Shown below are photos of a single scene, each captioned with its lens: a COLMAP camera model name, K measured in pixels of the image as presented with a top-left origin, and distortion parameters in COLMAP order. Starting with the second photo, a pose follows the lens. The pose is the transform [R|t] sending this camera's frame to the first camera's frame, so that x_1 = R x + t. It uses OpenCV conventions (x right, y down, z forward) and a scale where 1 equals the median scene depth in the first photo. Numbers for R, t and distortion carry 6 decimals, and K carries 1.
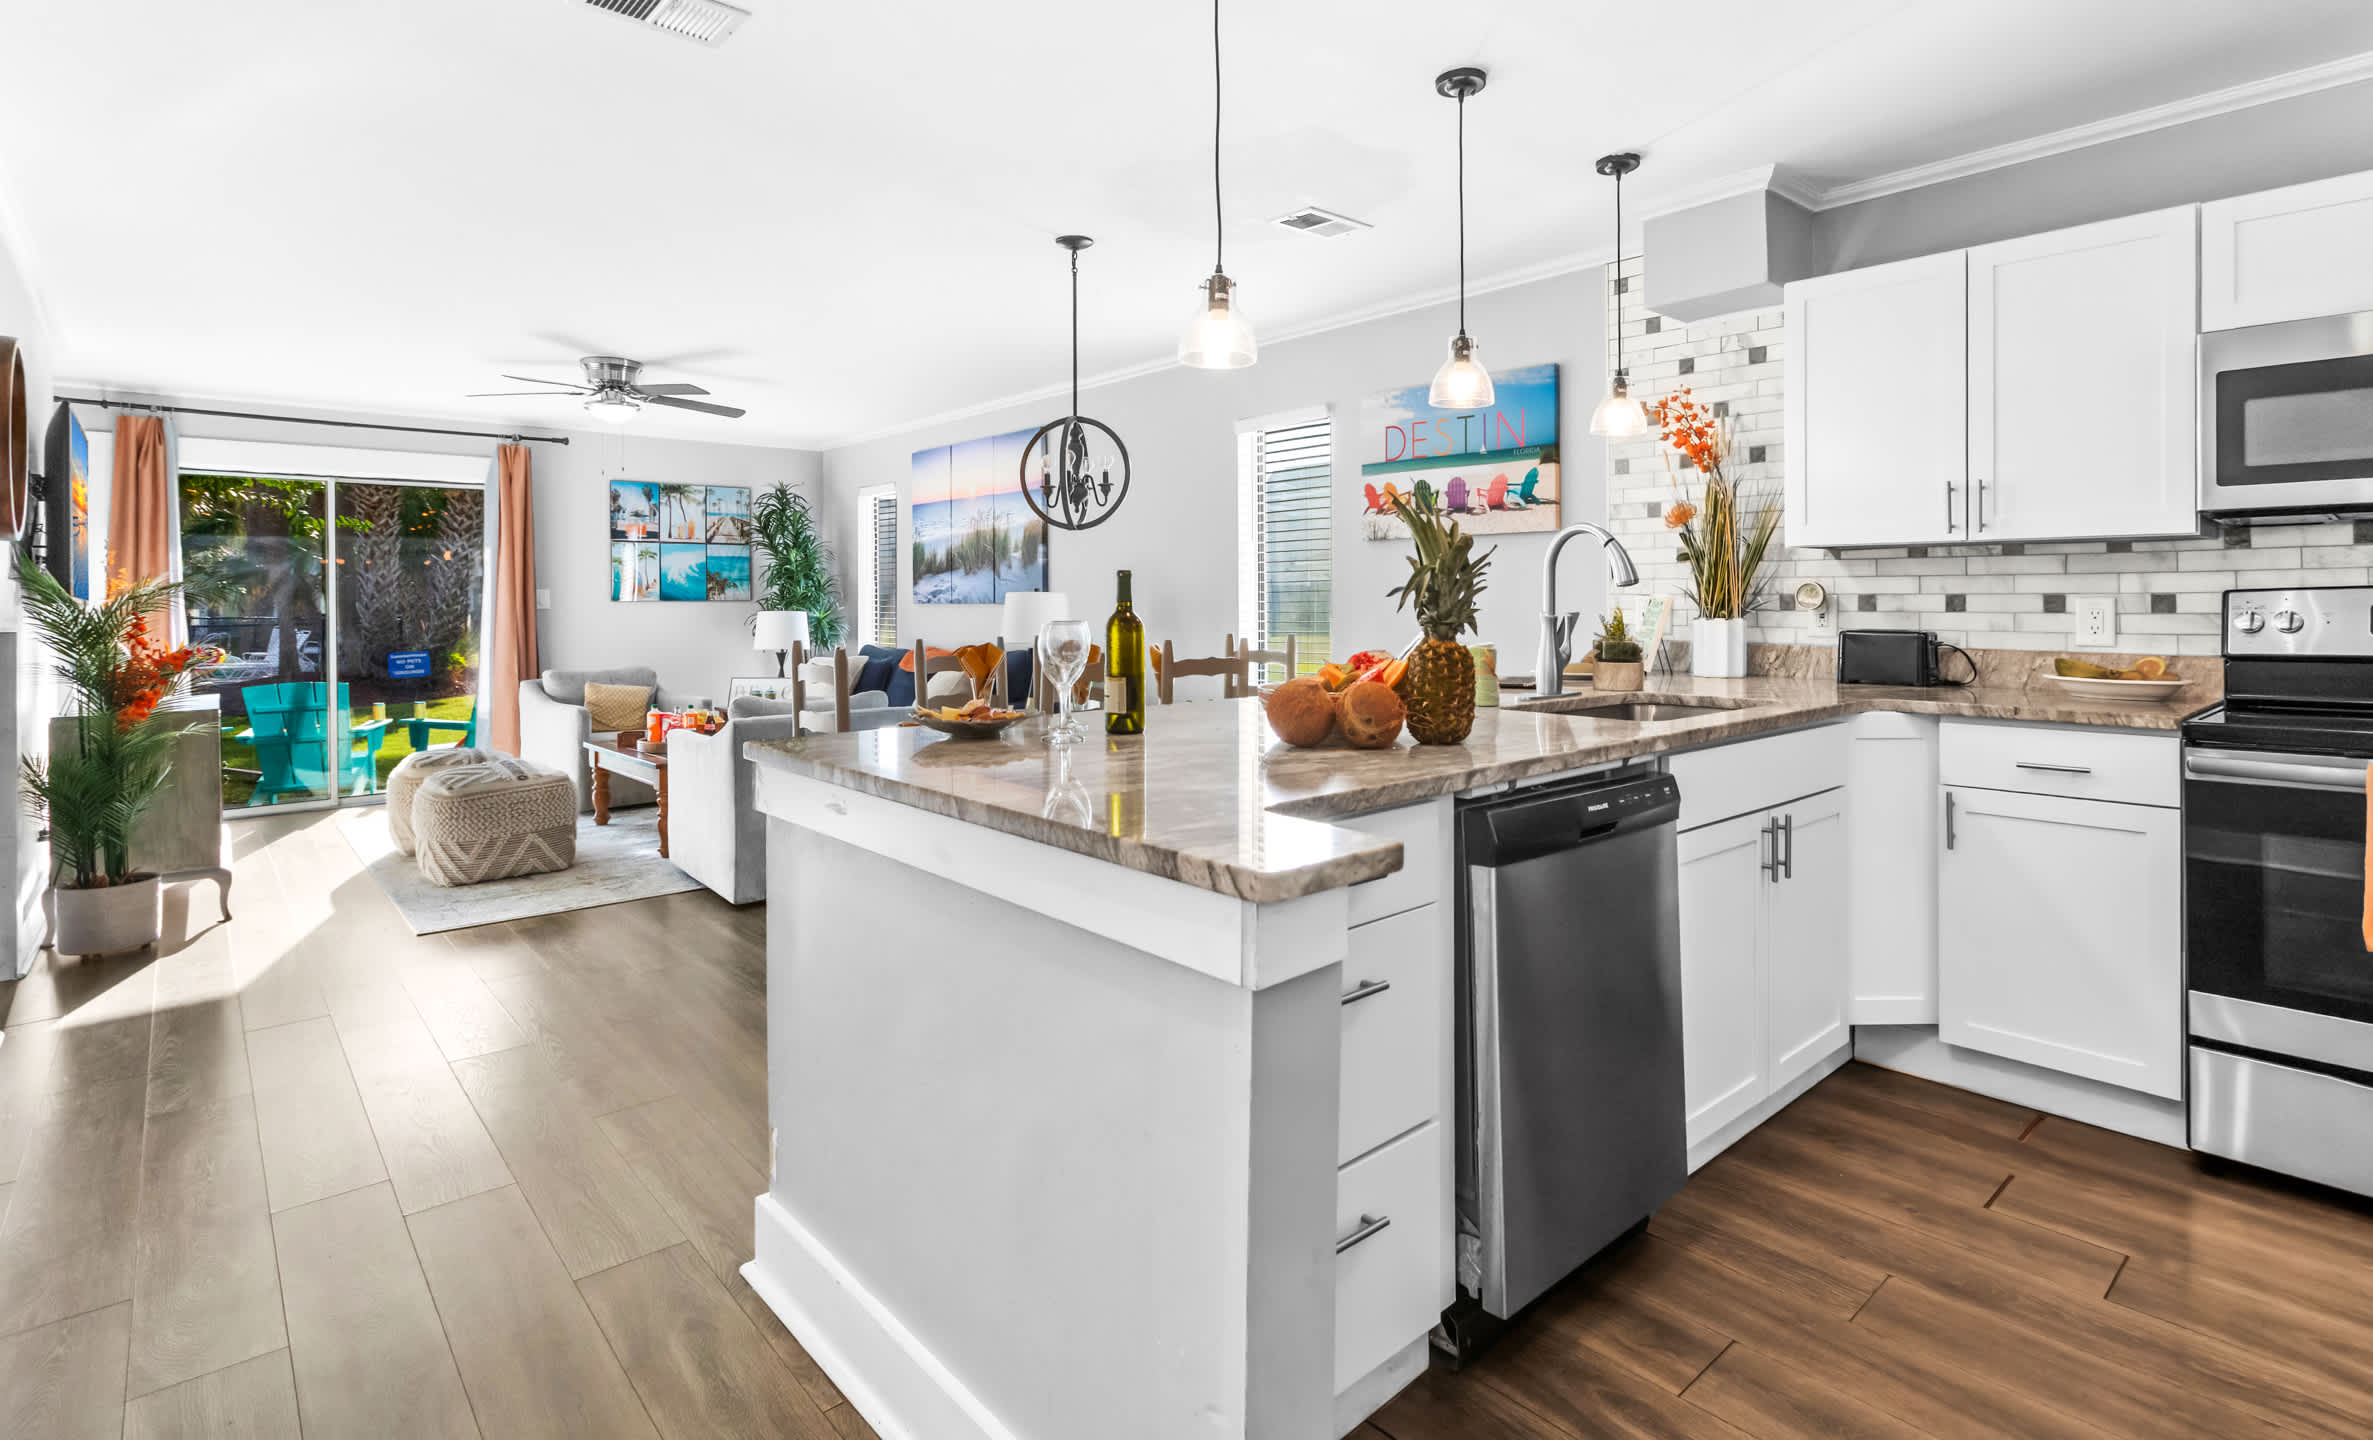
lens RADIAL K [[1172.9, 0, 1231.3], [0, 1172.9, 598.7], [0, 0, 1]] dist [0.011524, 0.001196]
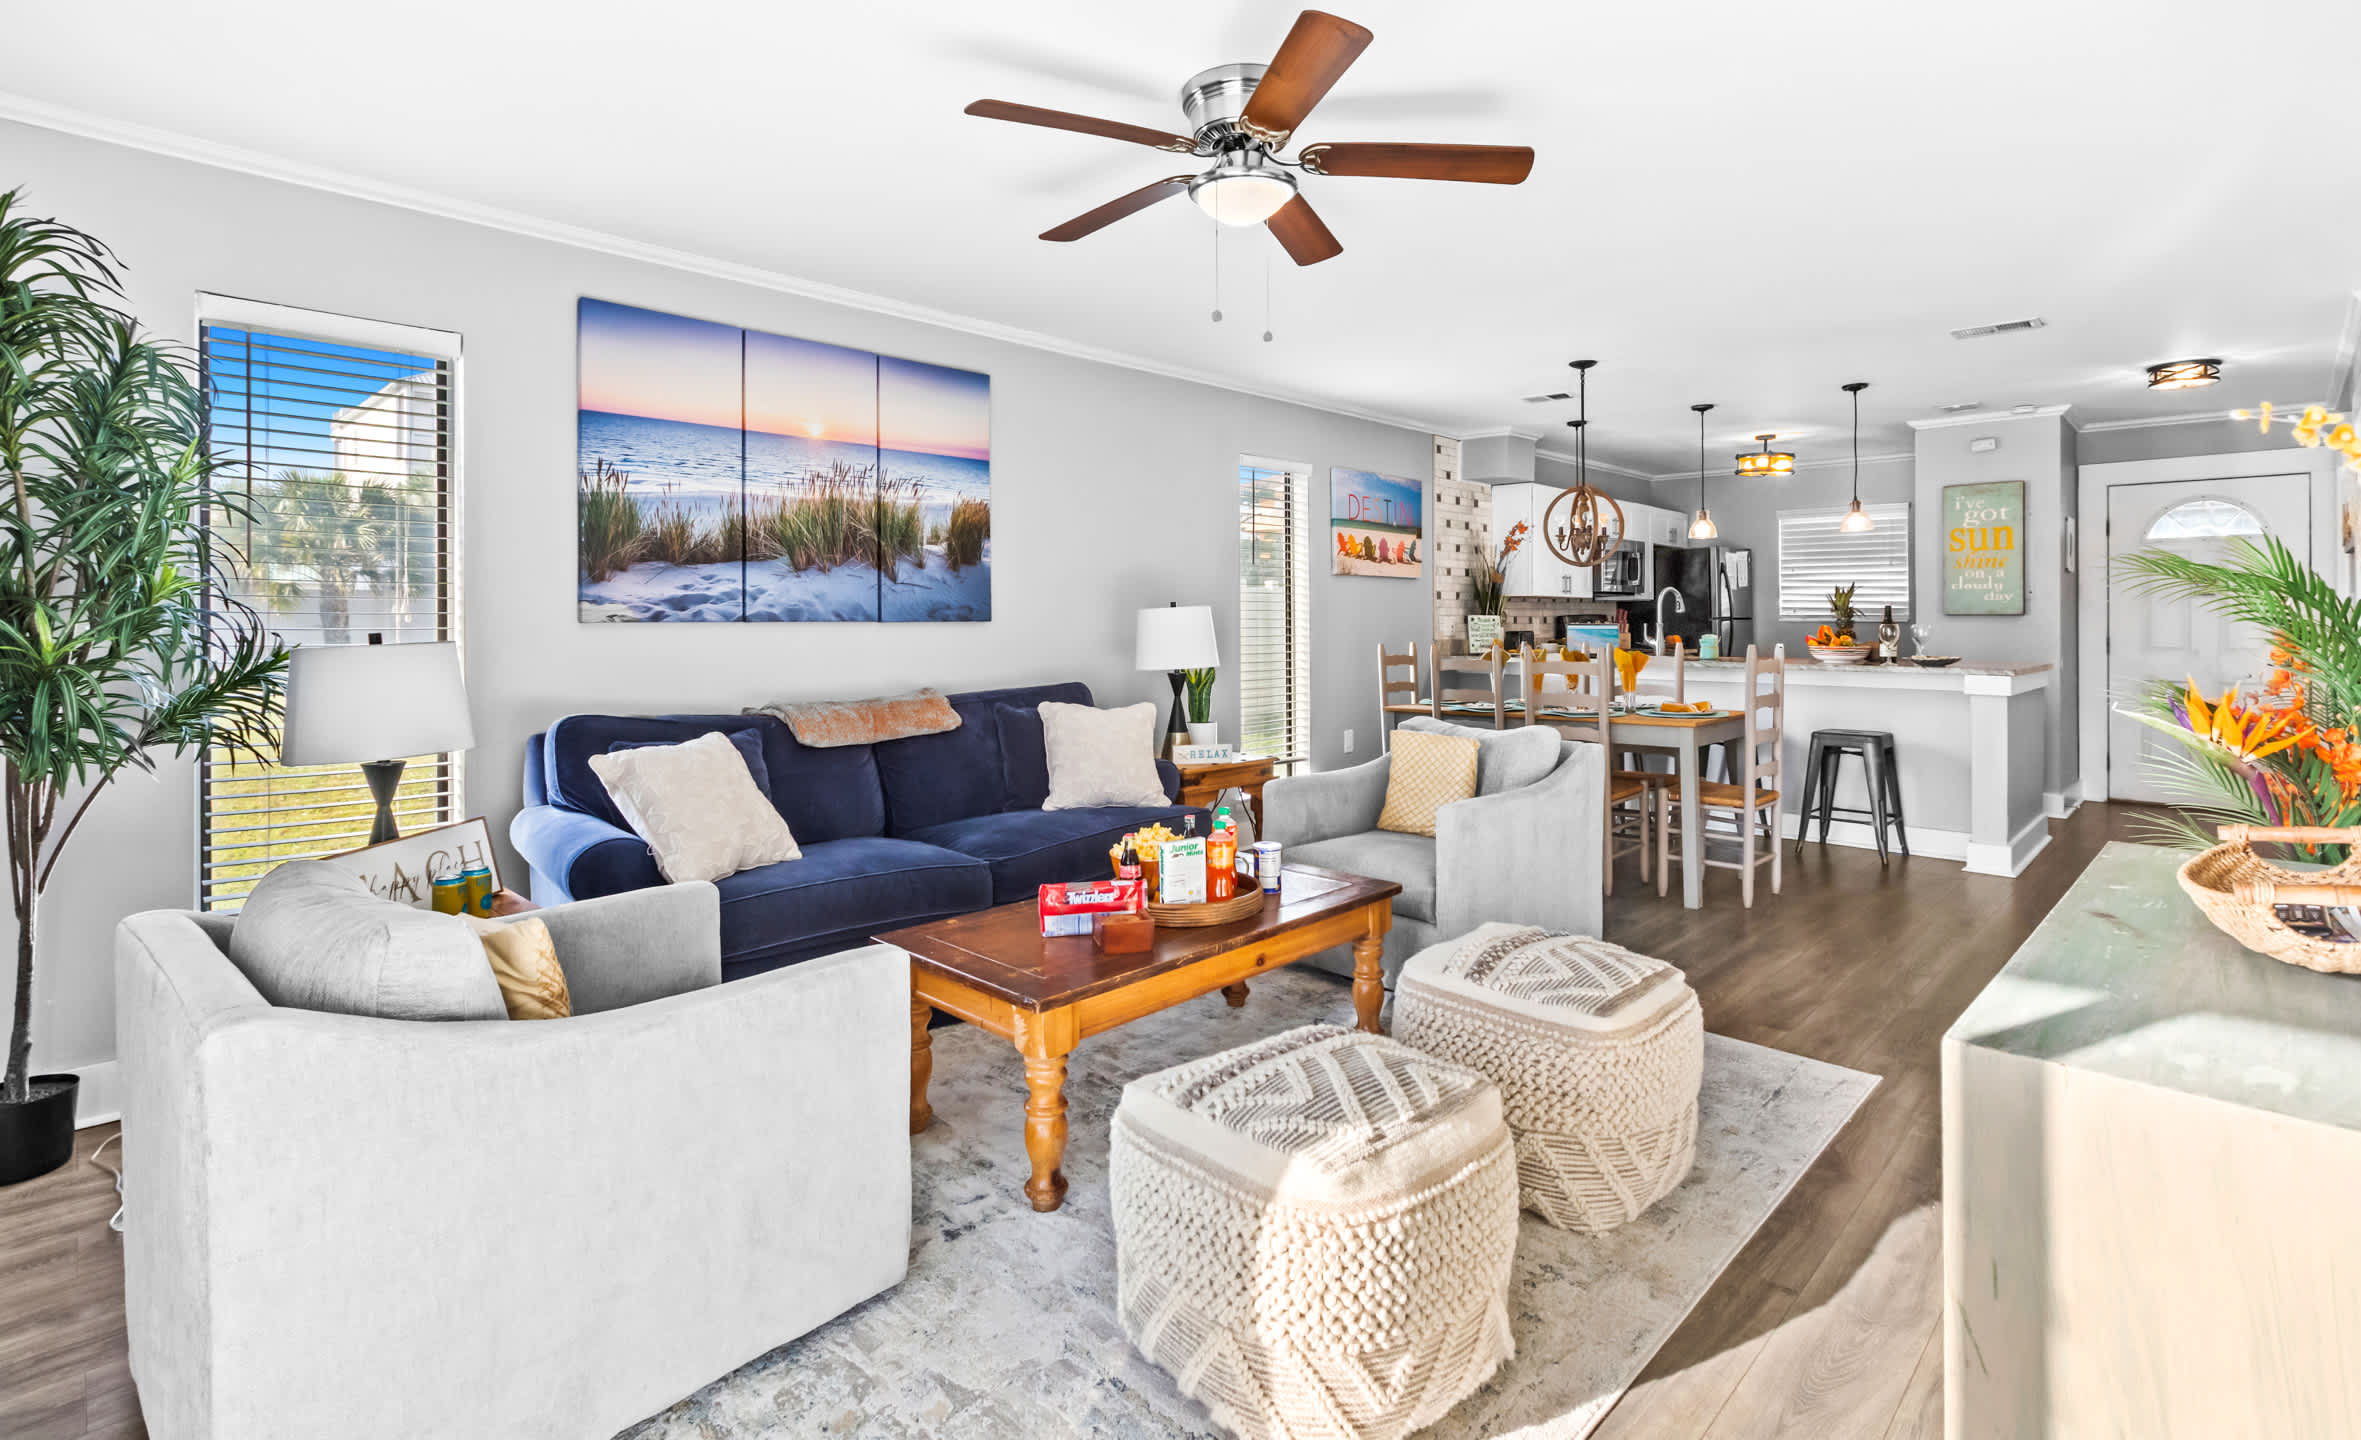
lens RADIAL K [[1091.2, 0, 1200.8], [0, 1091.2, 609.7], [0, 0, 1]] dist [-0.000649, 0.003560]
pose [[-0.069148, 0.013208, 0.997519, -0.840038], [0.000748, 0.999913, -0.013188, 0.005926], [-0.997606, -0.000166, -0.069152, 0.923477]]
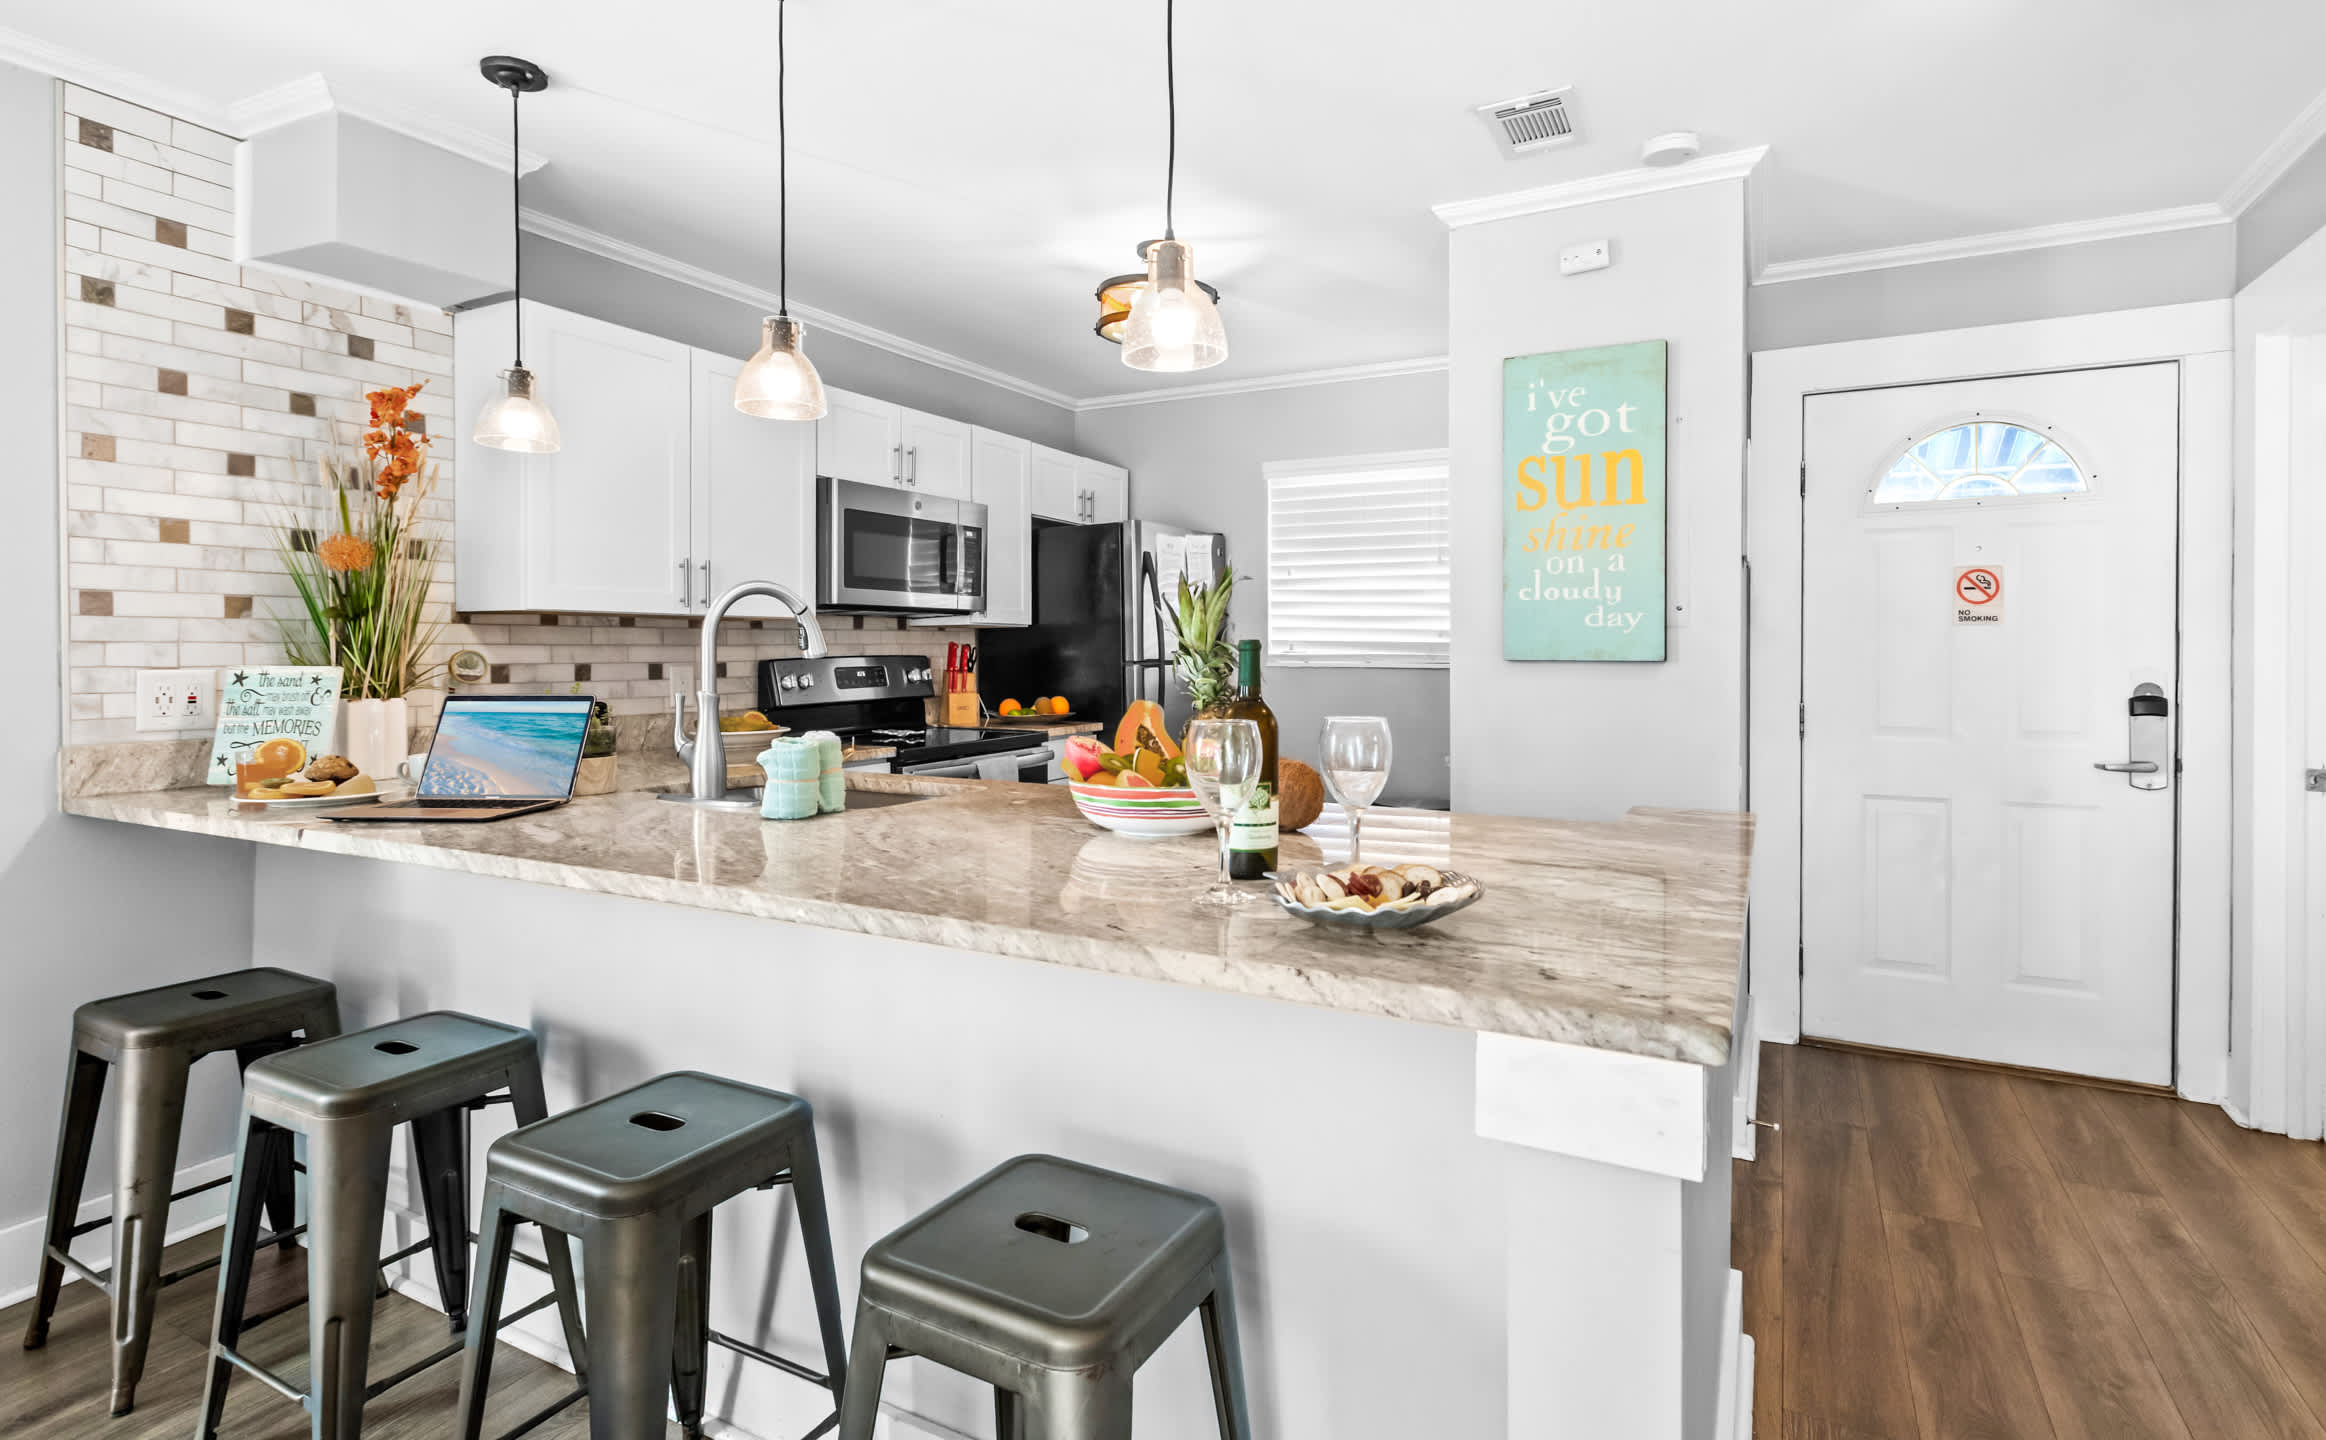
lens RADIAL K [[1106.6, 0, 1235.5], [0, 1106.6, 644.5], [0, 0, 1]] dist [-0.003999, 0.000389]
pose [[-0.370908, 0.007094, 0.928643, -0.235528], [0.001172, 0.999974, -0.007171, -0.006461], [-0.928669, -0.001572, -0.370906, 0.419563]]
